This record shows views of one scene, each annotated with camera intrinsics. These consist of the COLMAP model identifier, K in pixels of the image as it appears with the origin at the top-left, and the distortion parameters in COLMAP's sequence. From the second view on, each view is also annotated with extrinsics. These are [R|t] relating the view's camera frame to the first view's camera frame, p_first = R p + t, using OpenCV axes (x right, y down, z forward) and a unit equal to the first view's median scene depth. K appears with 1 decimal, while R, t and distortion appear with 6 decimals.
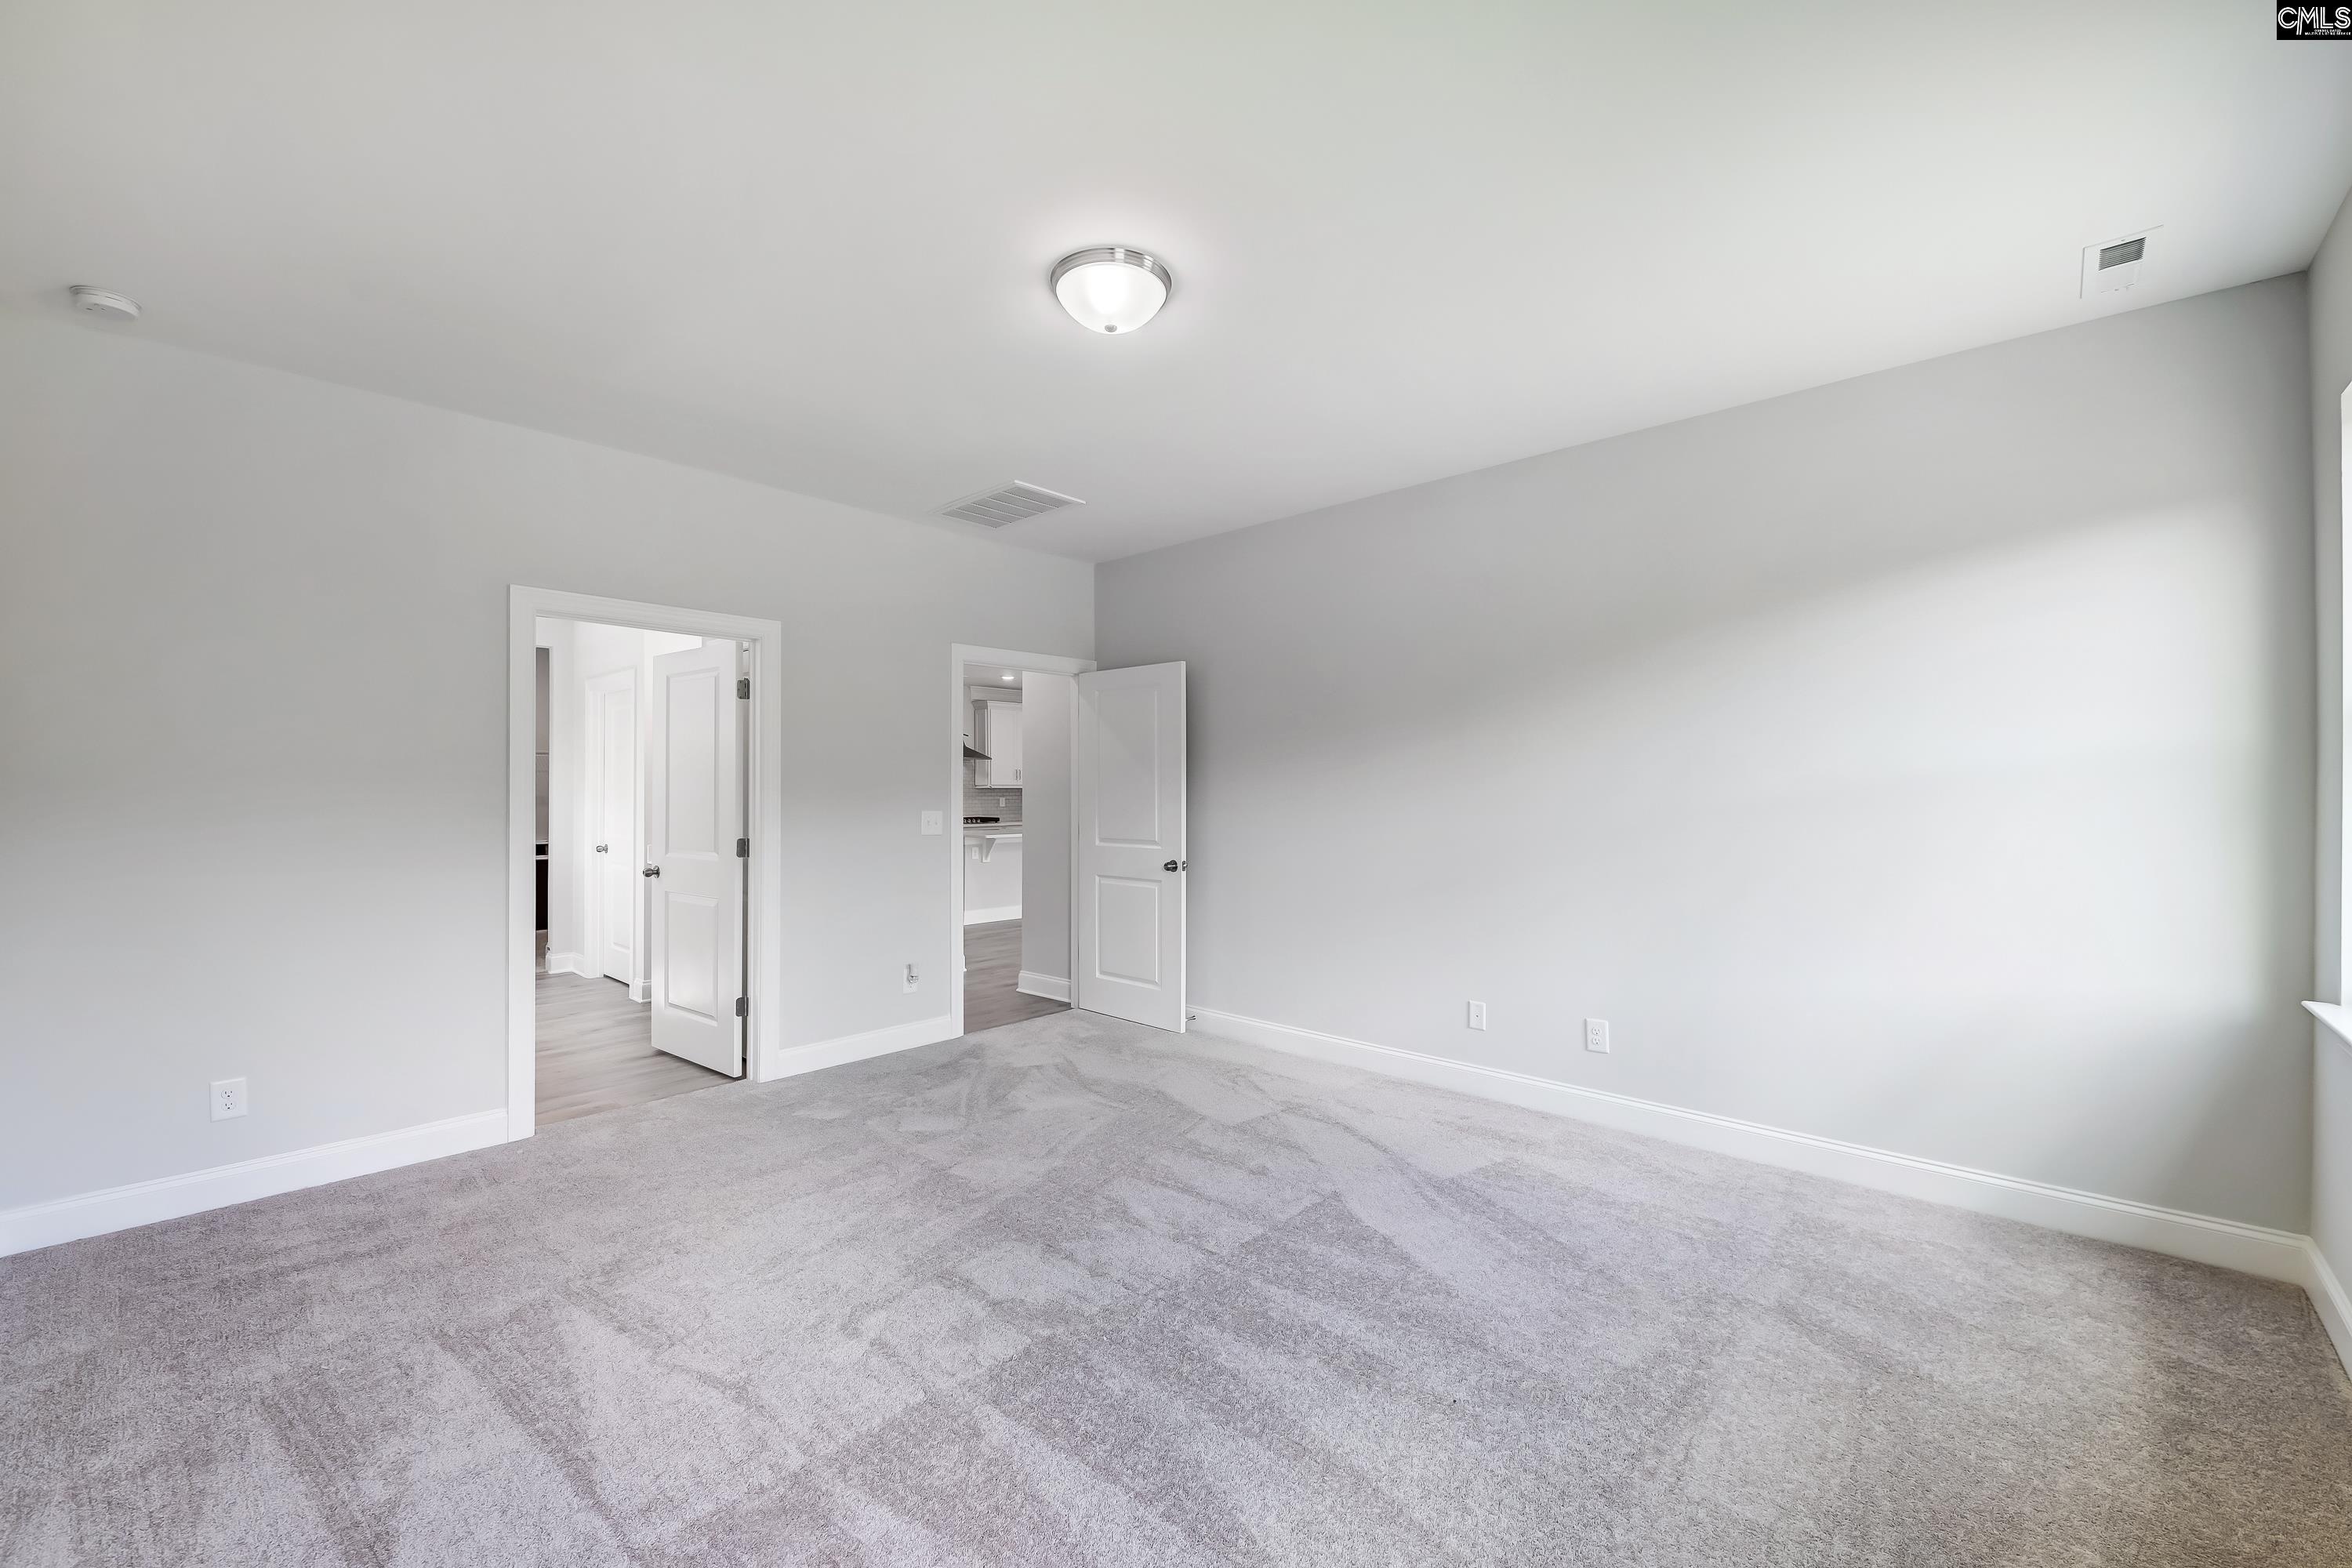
lens RADIAL K [[942.6, 0, 1178.5], [0, 942.6, 788.8], [0, 0, 1]] dist [0.010565, -0.007260]
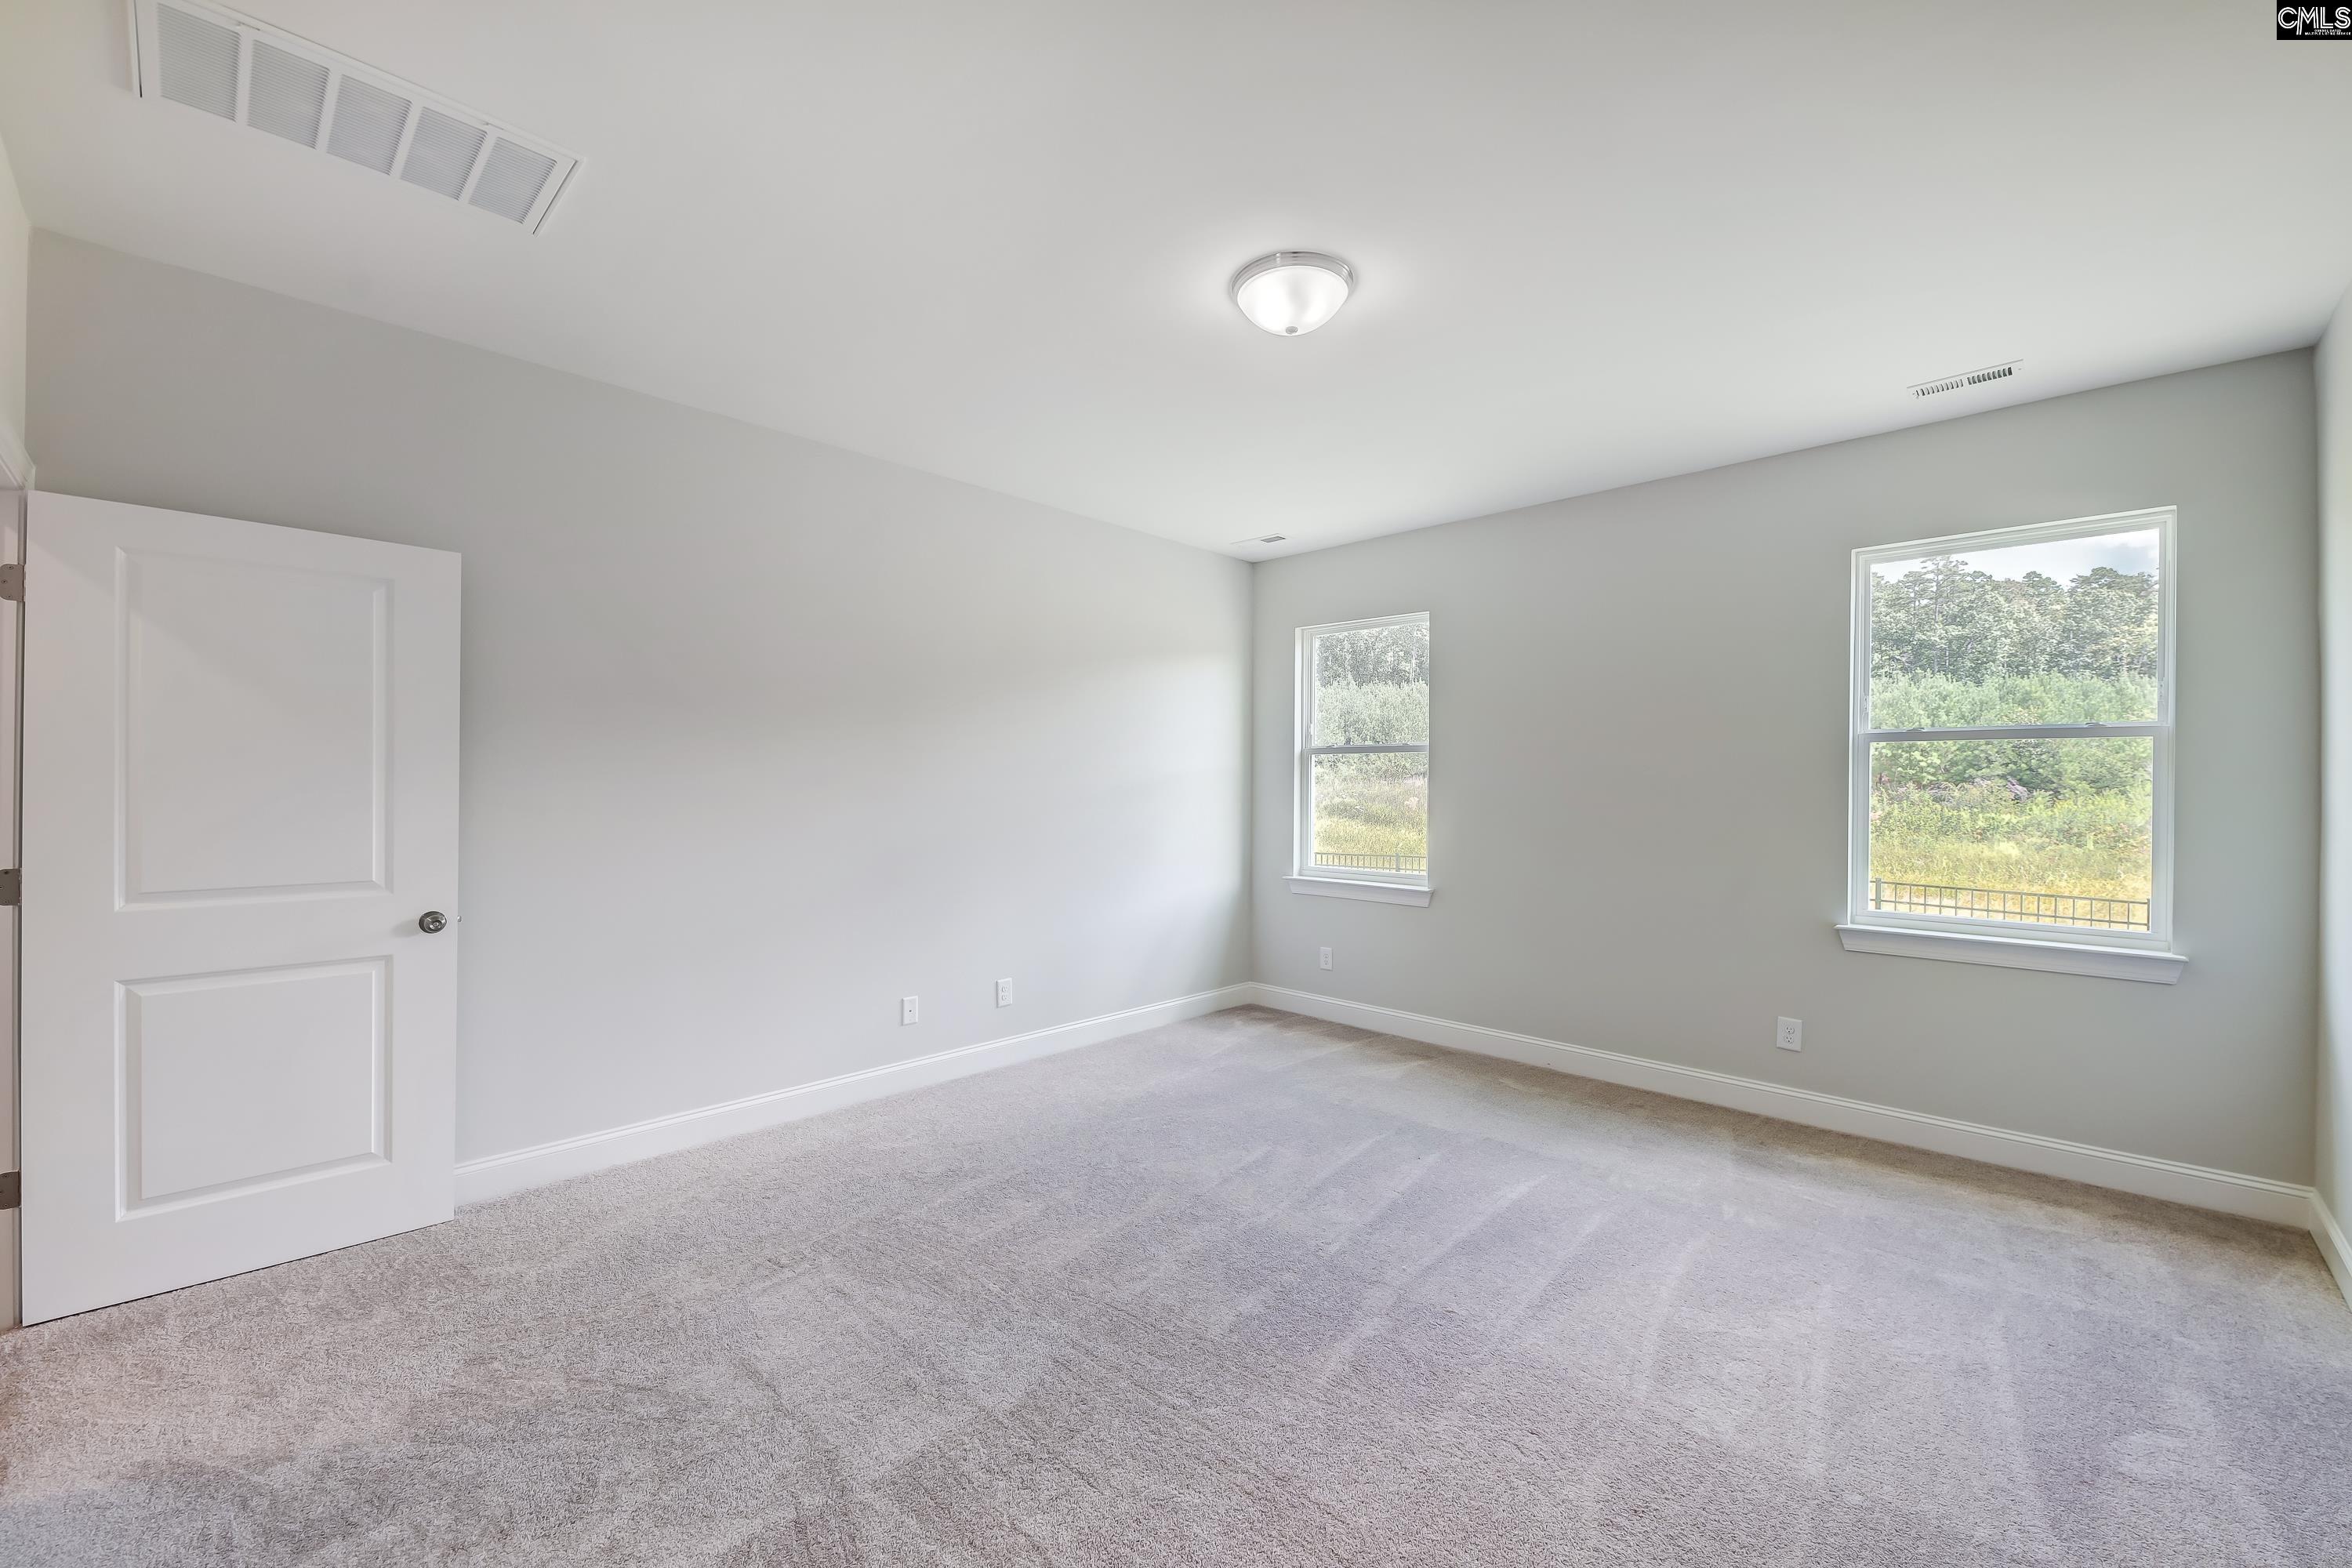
lens RADIAL K [[942.6, 0, 1178.3], [0, 942.6, 784.0], [0, 0, 1]] dist [0.010565, -0.007260]
pose [[0.015231, 0.013361, 0.999795, -0.790726], [0.004640, 0.999899, -0.013433, 0.016237], [-0.999873, 0.004843, 0.015168, 0.806131]]
